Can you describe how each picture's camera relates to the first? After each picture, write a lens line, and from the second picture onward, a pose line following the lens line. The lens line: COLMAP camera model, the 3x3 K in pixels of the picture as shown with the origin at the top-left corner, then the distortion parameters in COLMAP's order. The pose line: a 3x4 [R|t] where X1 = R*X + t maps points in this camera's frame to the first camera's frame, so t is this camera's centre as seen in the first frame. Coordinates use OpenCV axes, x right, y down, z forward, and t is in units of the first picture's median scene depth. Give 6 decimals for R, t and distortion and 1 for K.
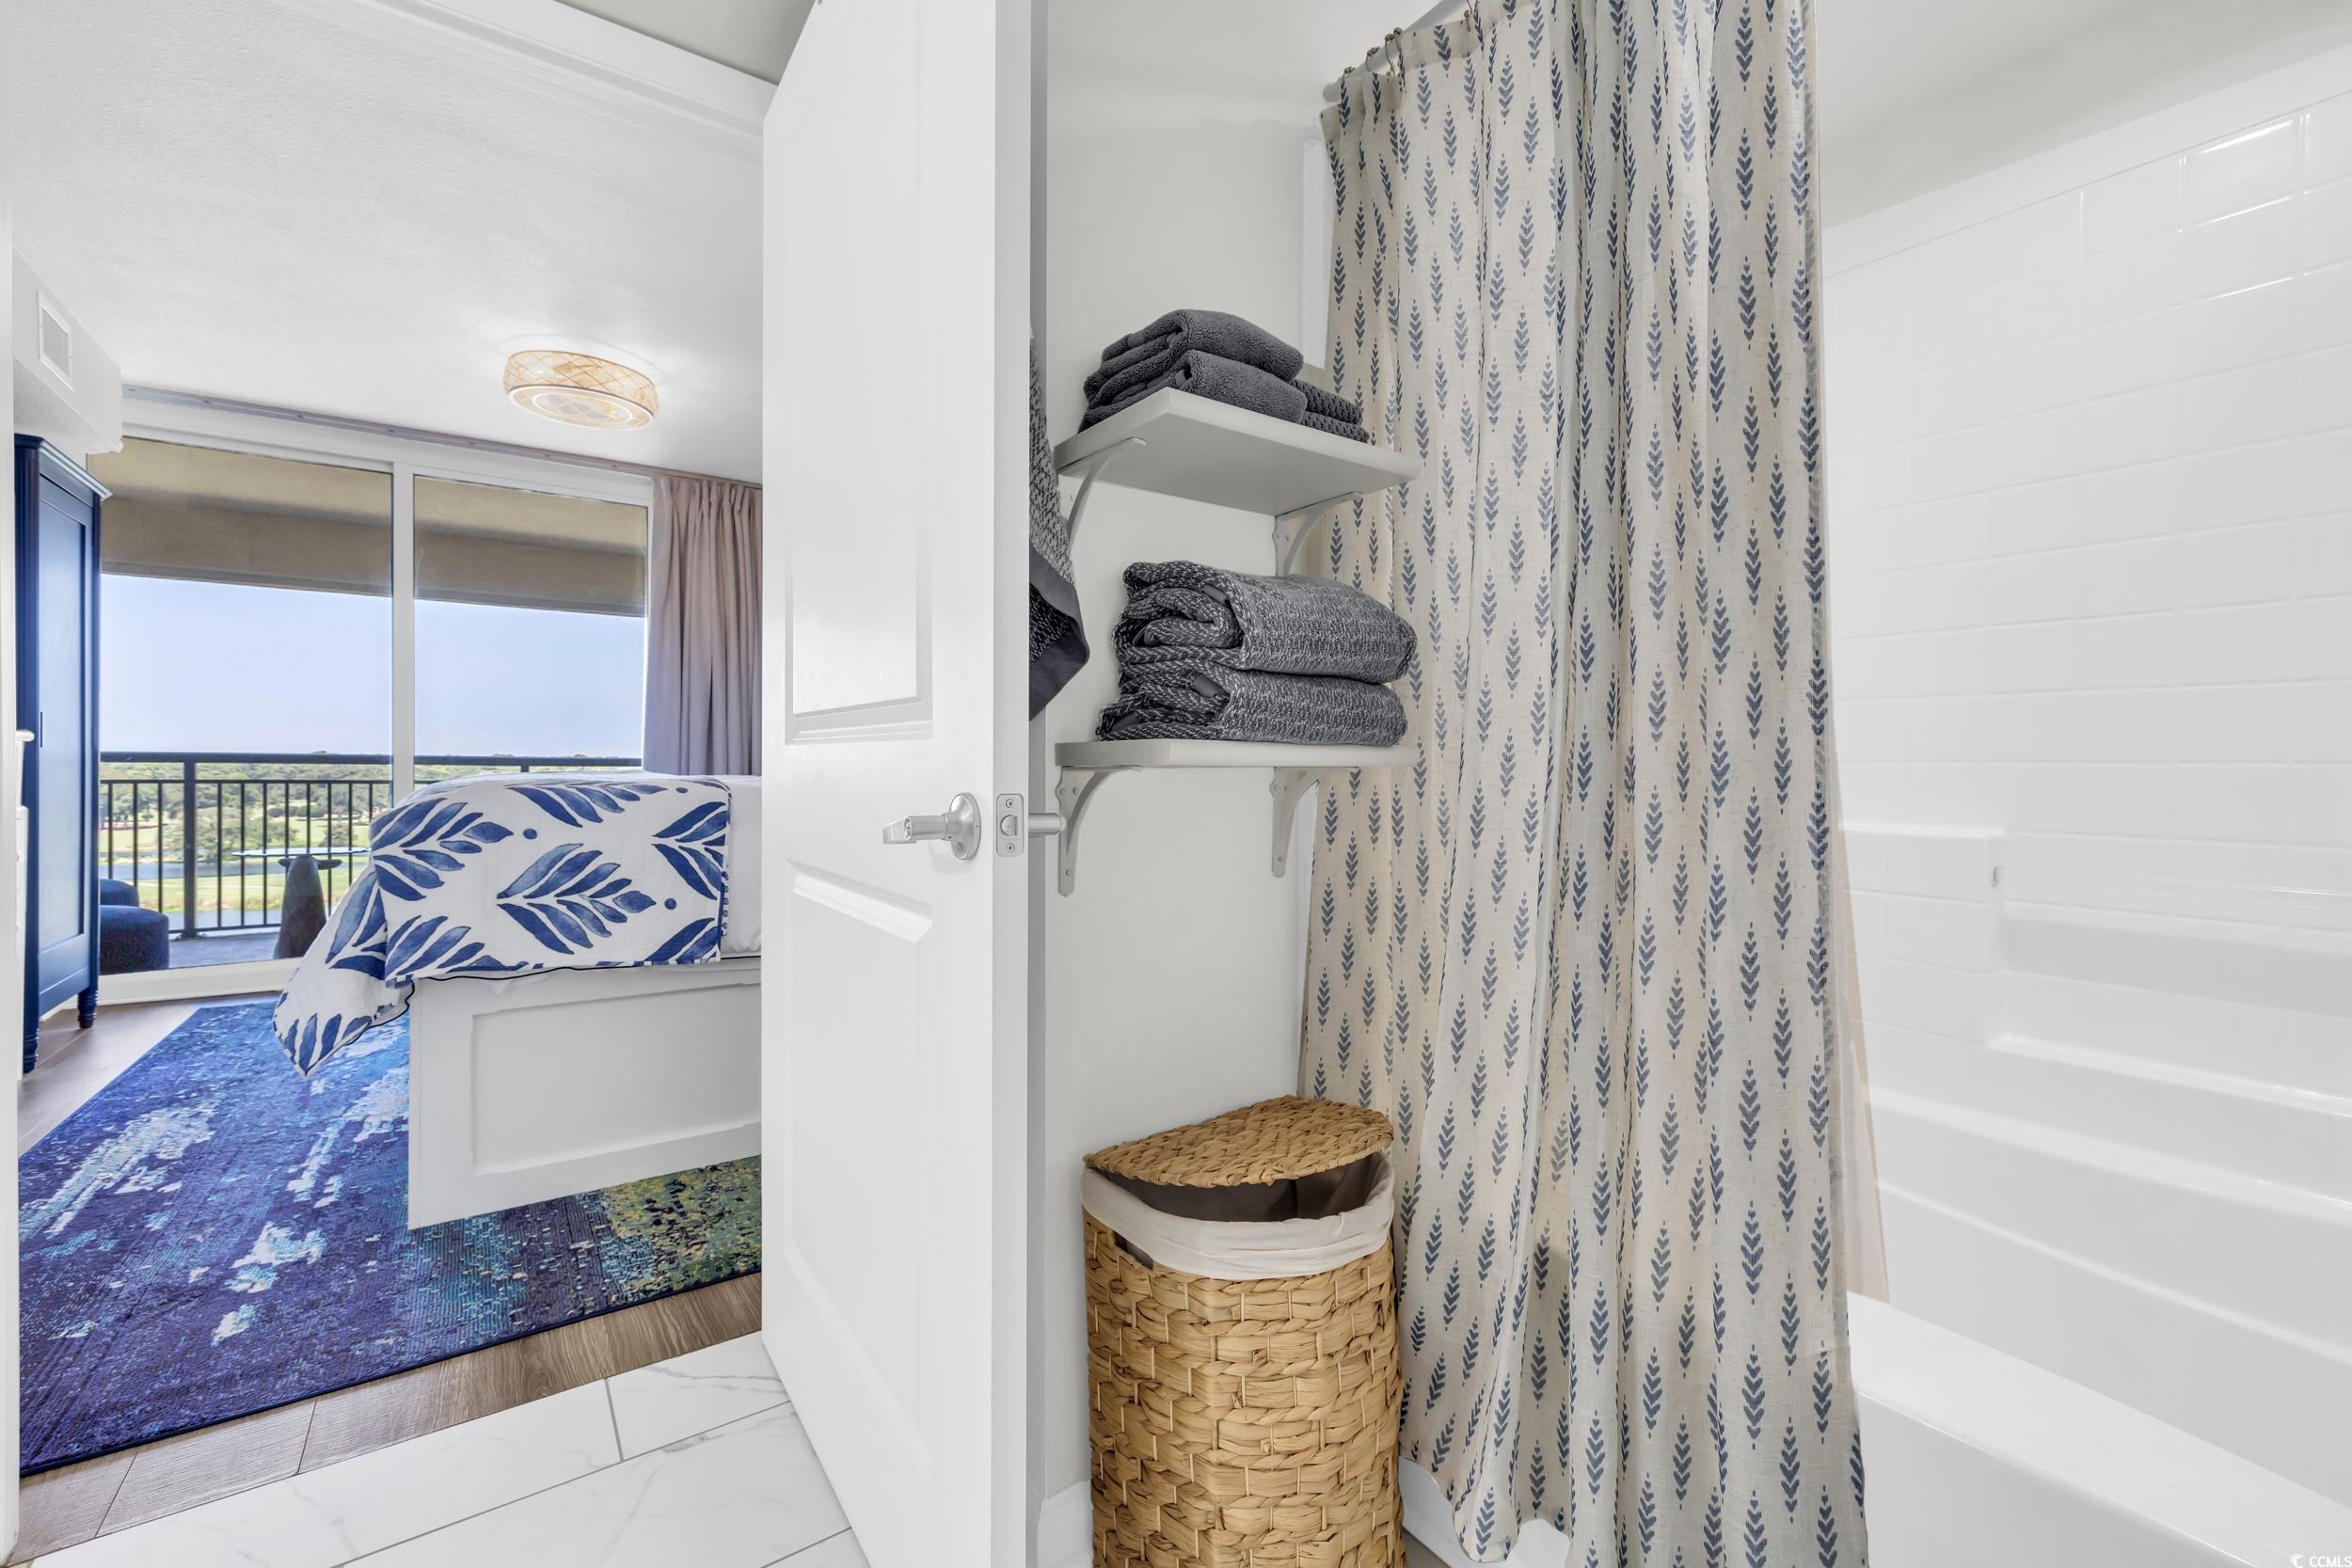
lens RADIAL K [[988.3, 0, 1179.9], [0, 988.3, 768.3], [0, 0, 1]] dist [0.001197, 0.000126]
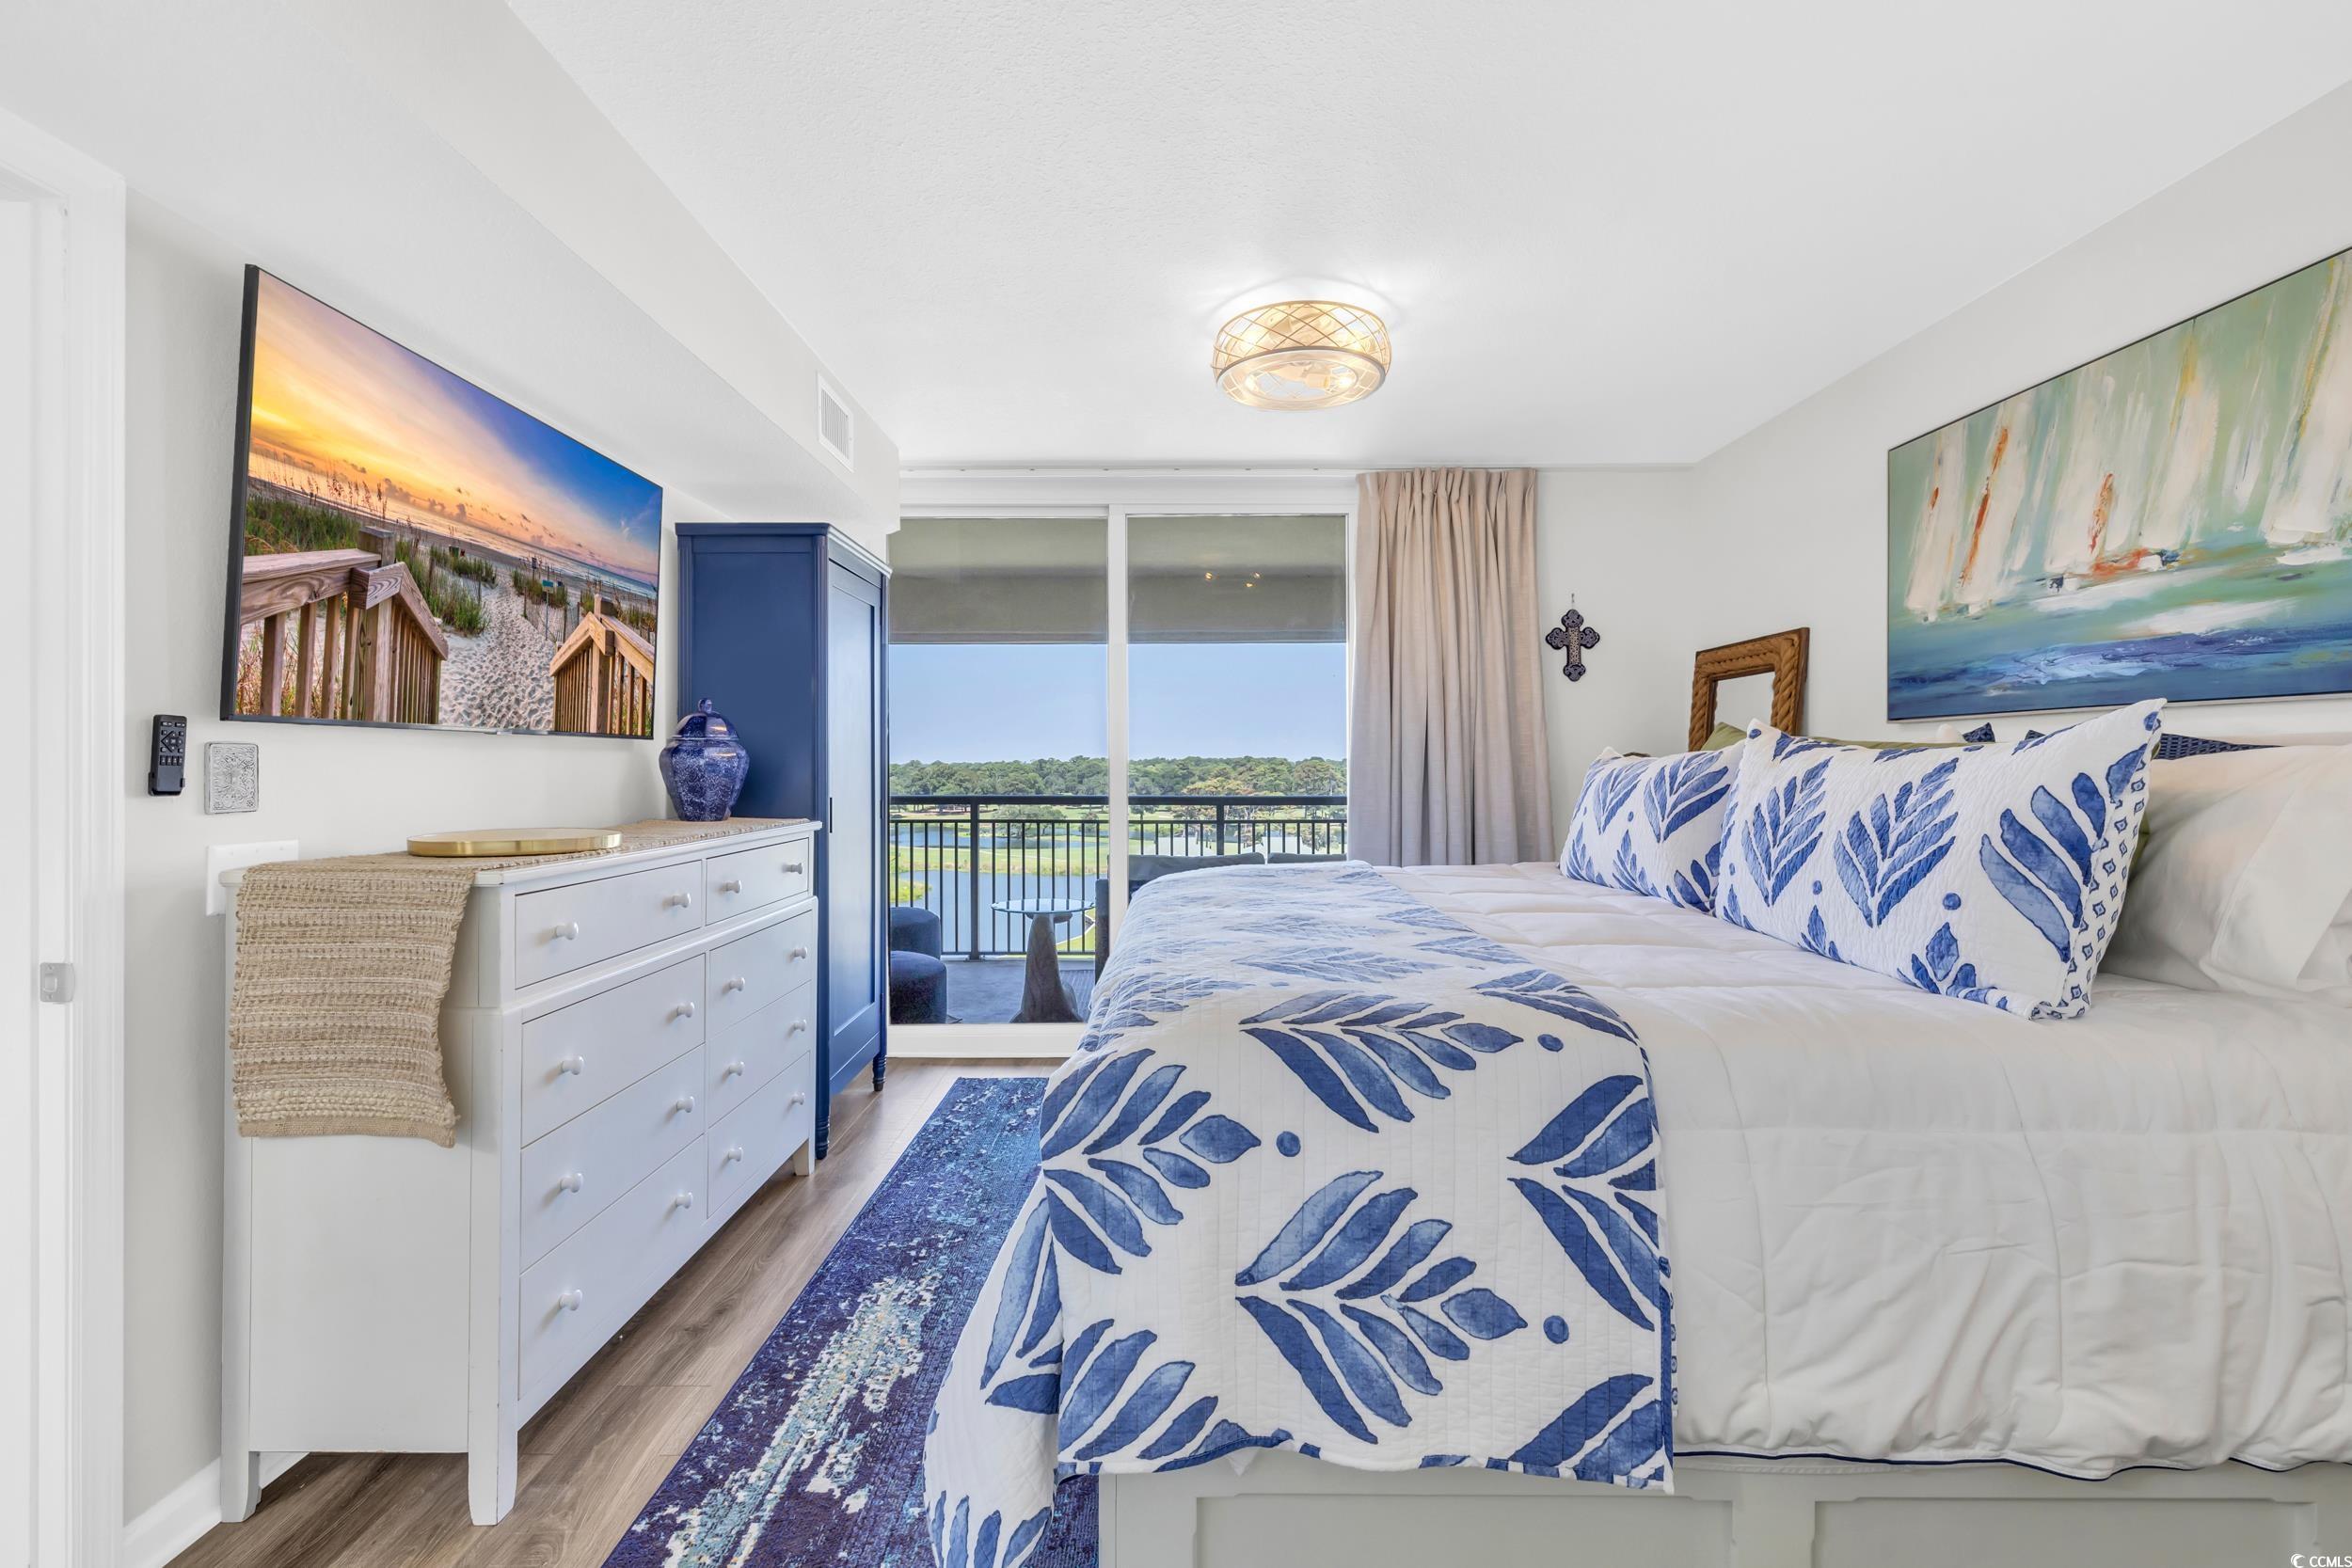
lens RADIAL K [[988.3, 0, 1176.0], [0, 988.3, 772.5], [0, 0, 1]] dist [0.001197, 0.000126]
pose [[0.814603, -0.001973, -0.580015, -0.391322], [0.005230, 0.999979, 0.003943, -0.115763], [0.579995, -0.006246, 0.814596, 0.532061]]
